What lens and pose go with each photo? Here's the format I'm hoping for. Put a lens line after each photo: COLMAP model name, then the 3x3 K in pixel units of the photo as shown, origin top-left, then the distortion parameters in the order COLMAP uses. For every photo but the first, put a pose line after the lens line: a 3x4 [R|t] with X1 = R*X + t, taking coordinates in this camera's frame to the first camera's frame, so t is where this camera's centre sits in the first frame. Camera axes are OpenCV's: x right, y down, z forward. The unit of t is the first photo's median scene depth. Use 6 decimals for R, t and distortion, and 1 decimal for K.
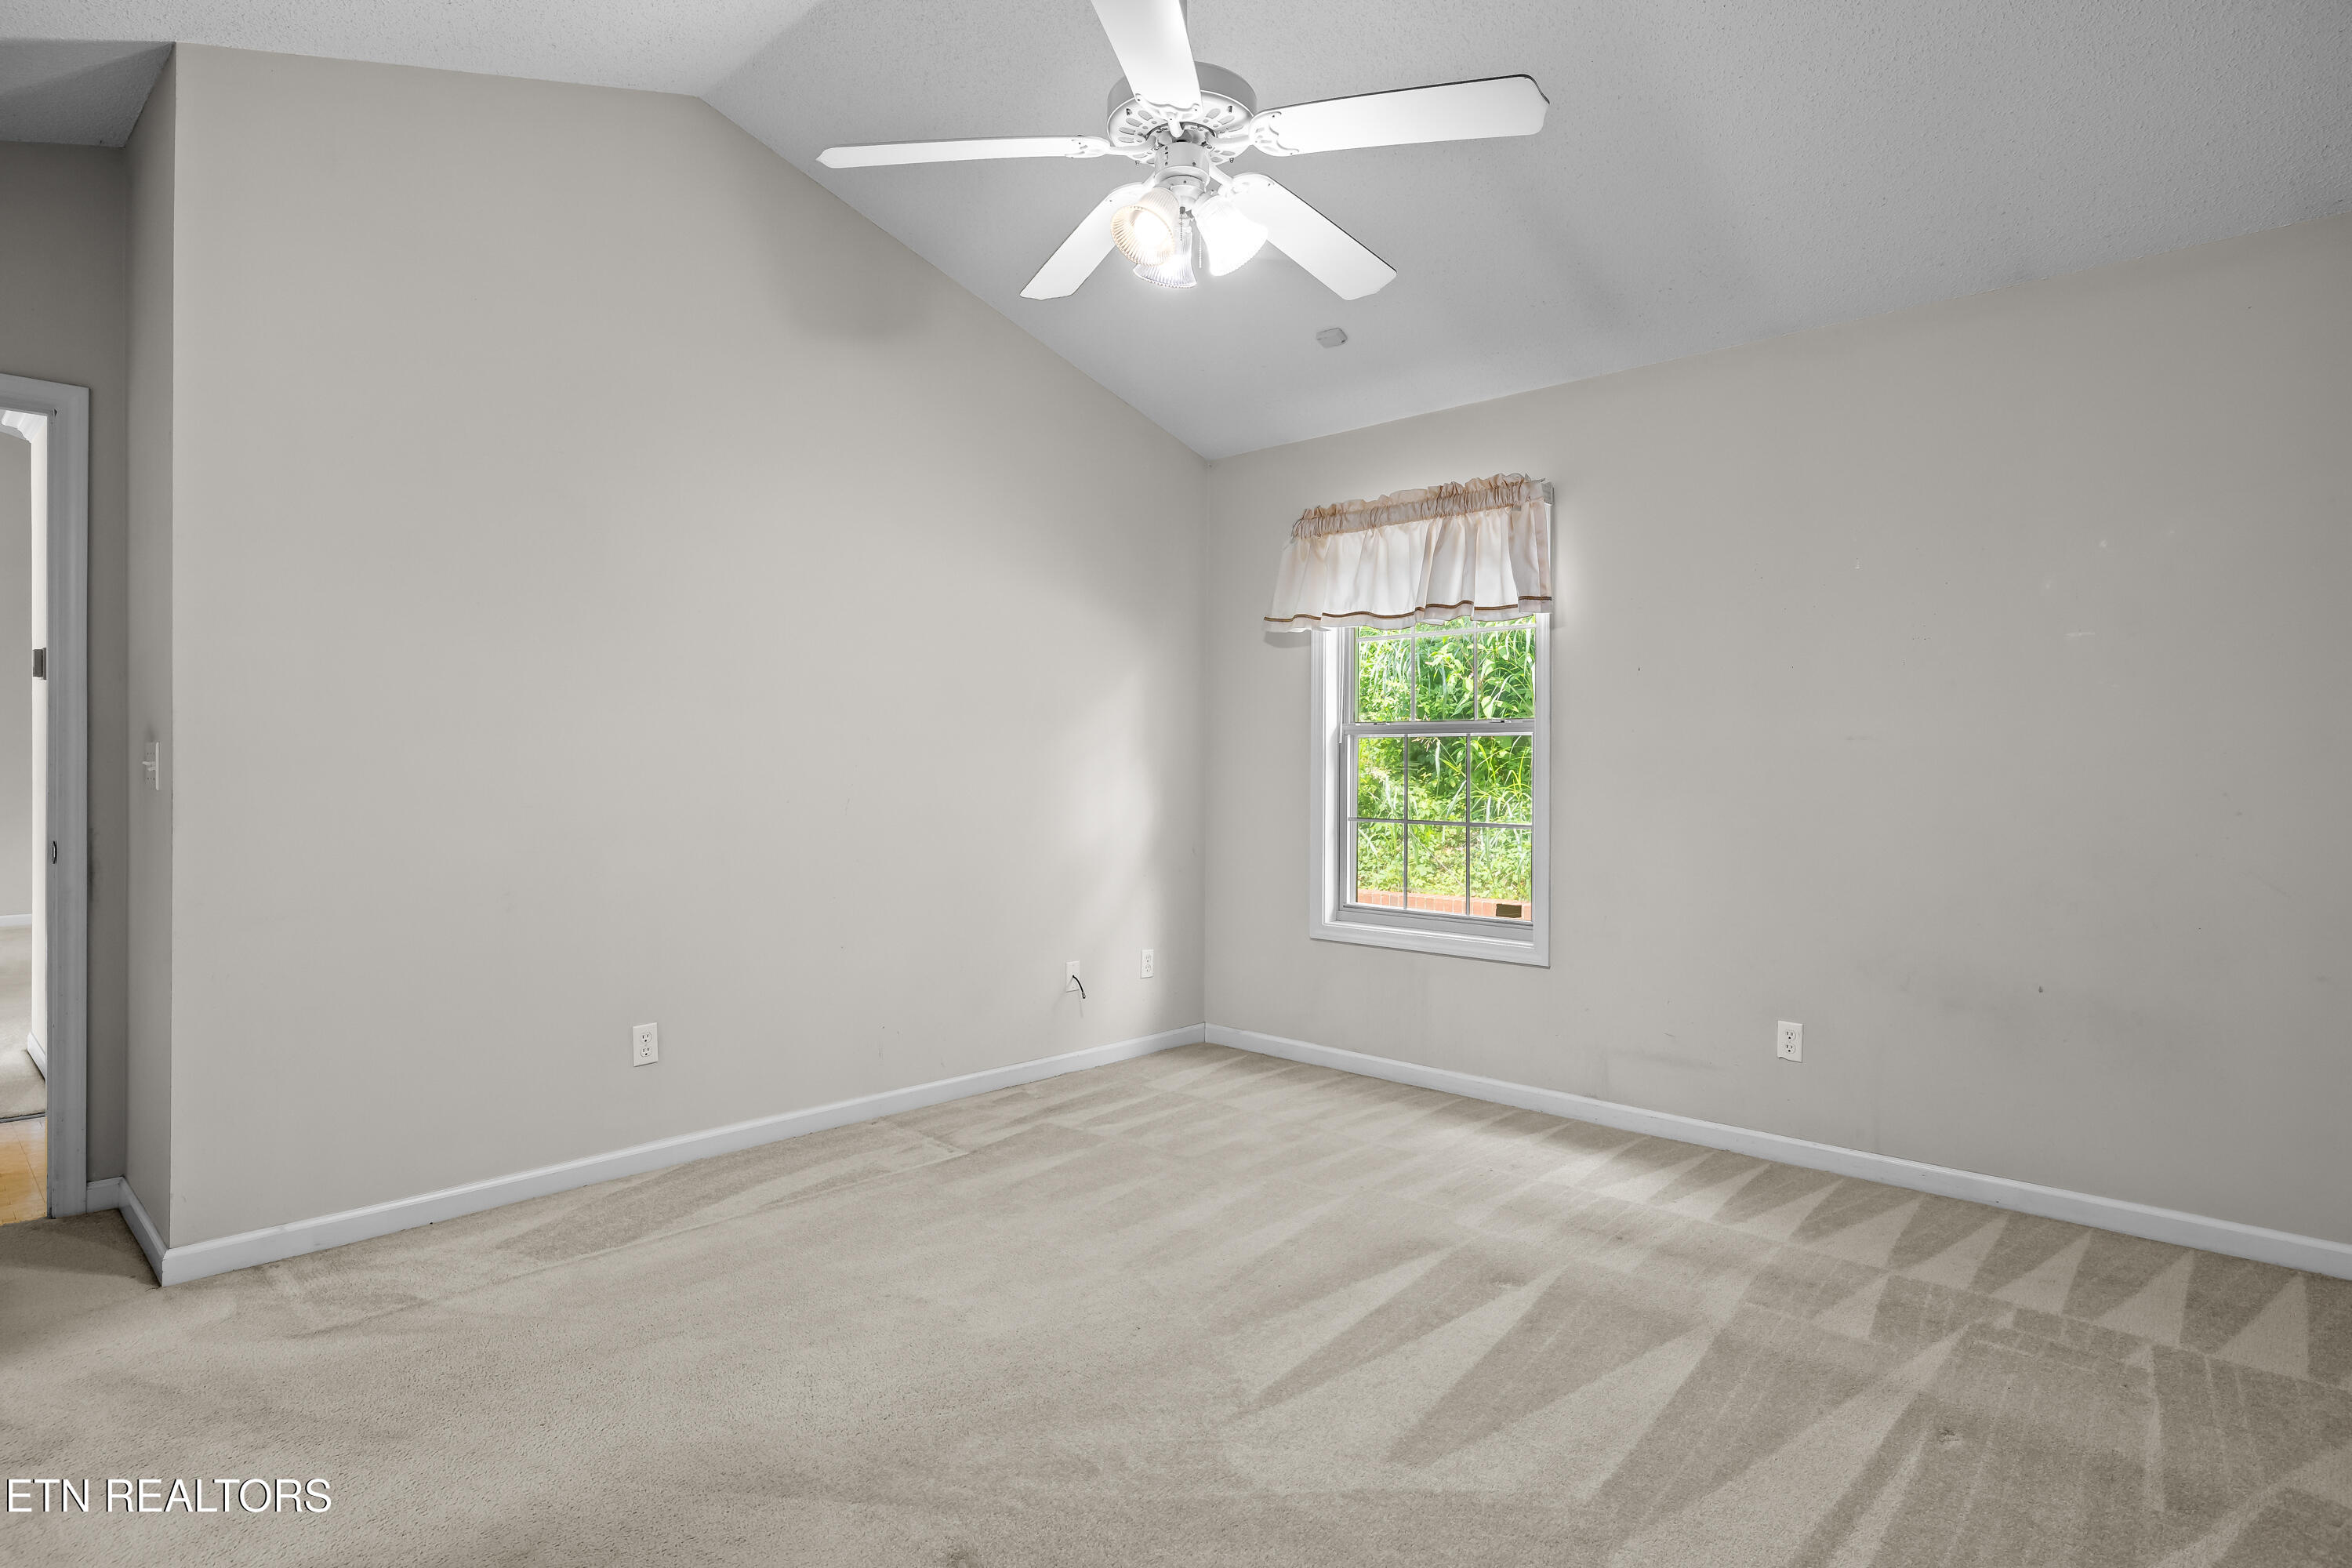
lens RADIAL K [[1253.2, 0, 1187.1], [0, 1253.2, 765.4], [0, 0, 1]] dist [-0.003829, -0.002179]
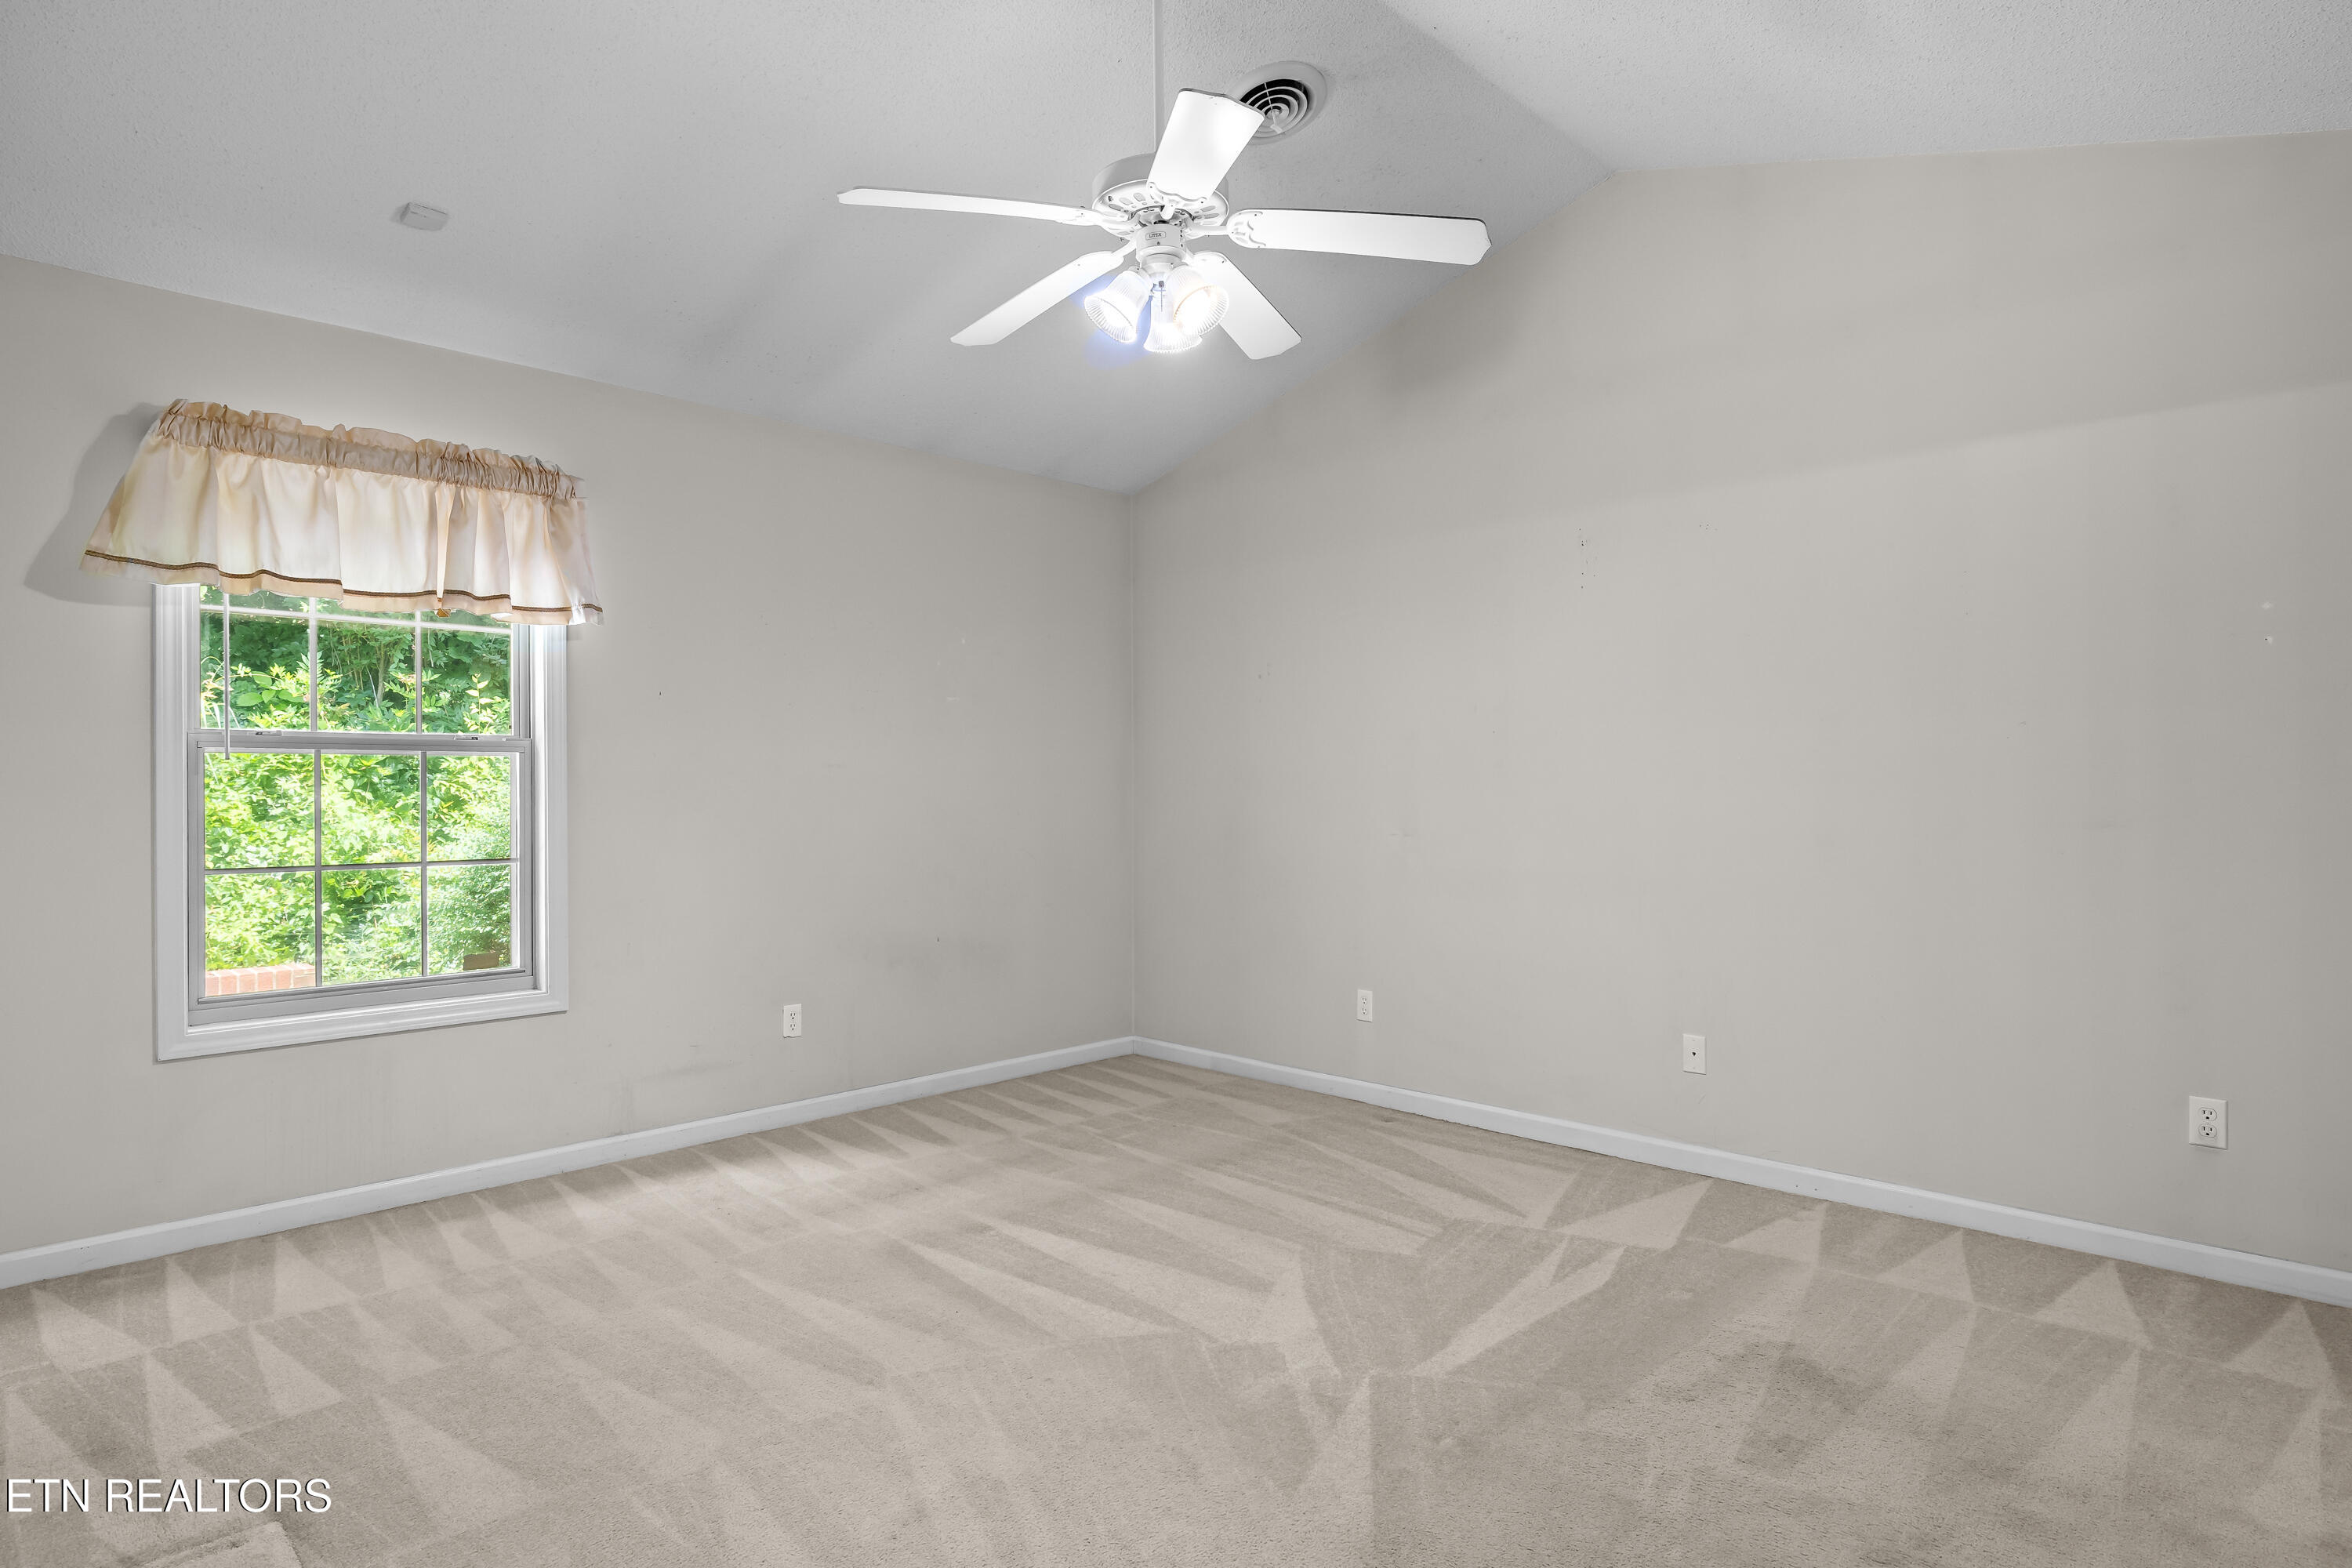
lens RADIAL K [[1253.2, 0, 1193.1], [0, 1253.2, 786.9], [0, 0, 1]] dist [-0.003829, -0.002179]
pose [[0.031180, -0.007444, 0.999486, -0.689608], [0.002689, 0.999969, 0.007364, -0.008722], [-0.999510, 0.002458, 0.031199, 0.583789]]
